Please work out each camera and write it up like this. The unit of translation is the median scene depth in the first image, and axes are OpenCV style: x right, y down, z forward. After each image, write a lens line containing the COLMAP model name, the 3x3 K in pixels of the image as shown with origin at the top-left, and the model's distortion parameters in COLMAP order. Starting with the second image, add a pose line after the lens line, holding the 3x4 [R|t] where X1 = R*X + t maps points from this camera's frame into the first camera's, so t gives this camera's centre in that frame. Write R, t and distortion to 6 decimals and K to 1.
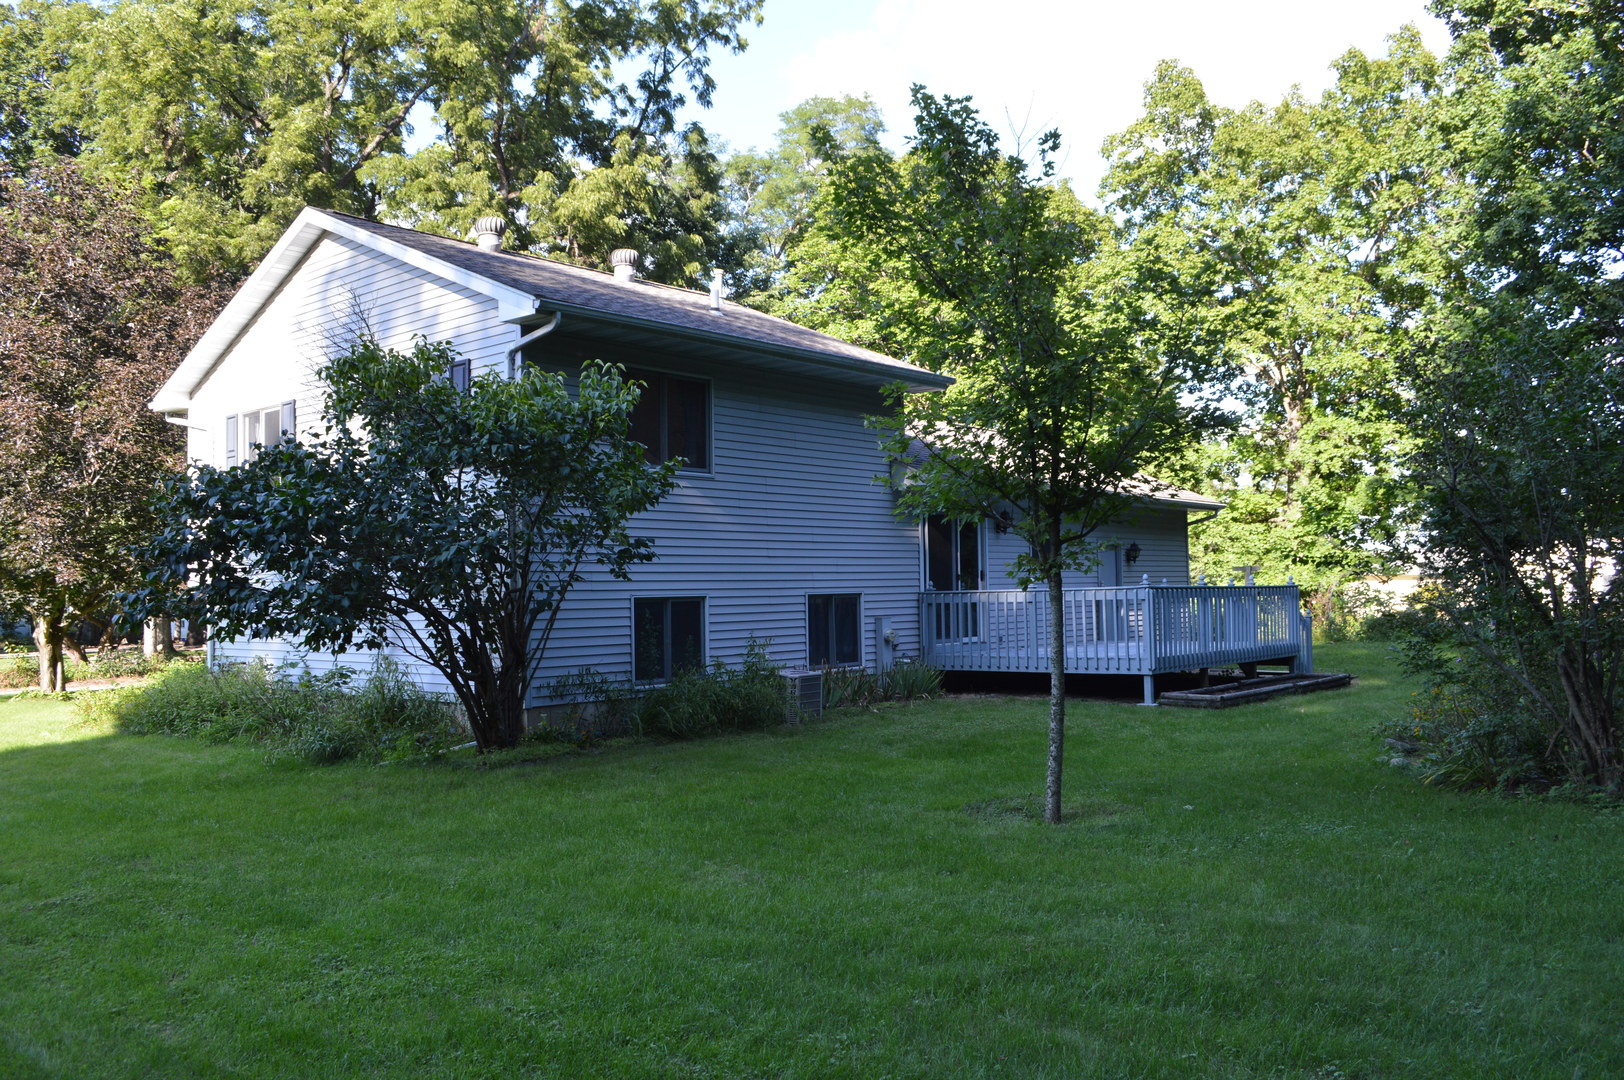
lens RADIAL K [[1298.6, 0, 812.0], [0, 1298.6, 540.0], [0, 0, 1]] dist [-0.084065, 0.011836]
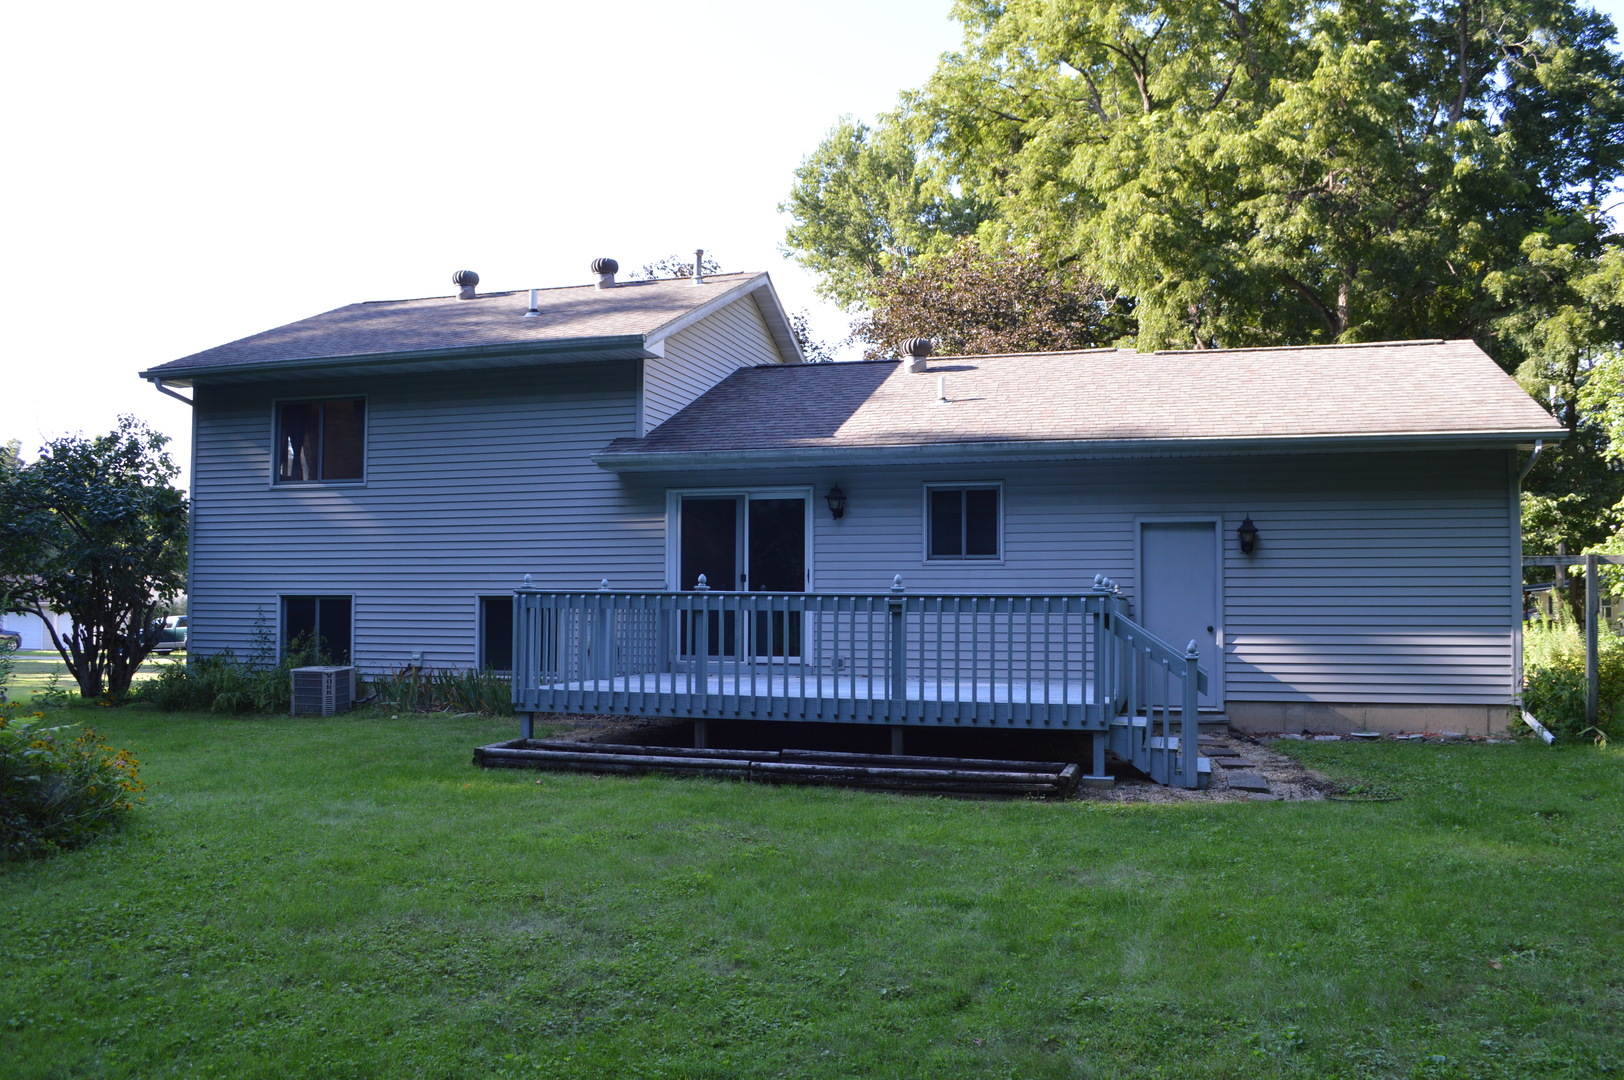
lens RADIAL K [[1298.6, 0, 812.0], [0, 1298.6, 540.0], [0, 0, 1]] dist [-0.084065, 0.011836]
pose [[0.409254, -0.011761, -0.912345, 1.052216], [0.031009, 0.999519, 0.001025, 0.007536], [0.911894, -0.028711, 0.409421, 0.896231]]
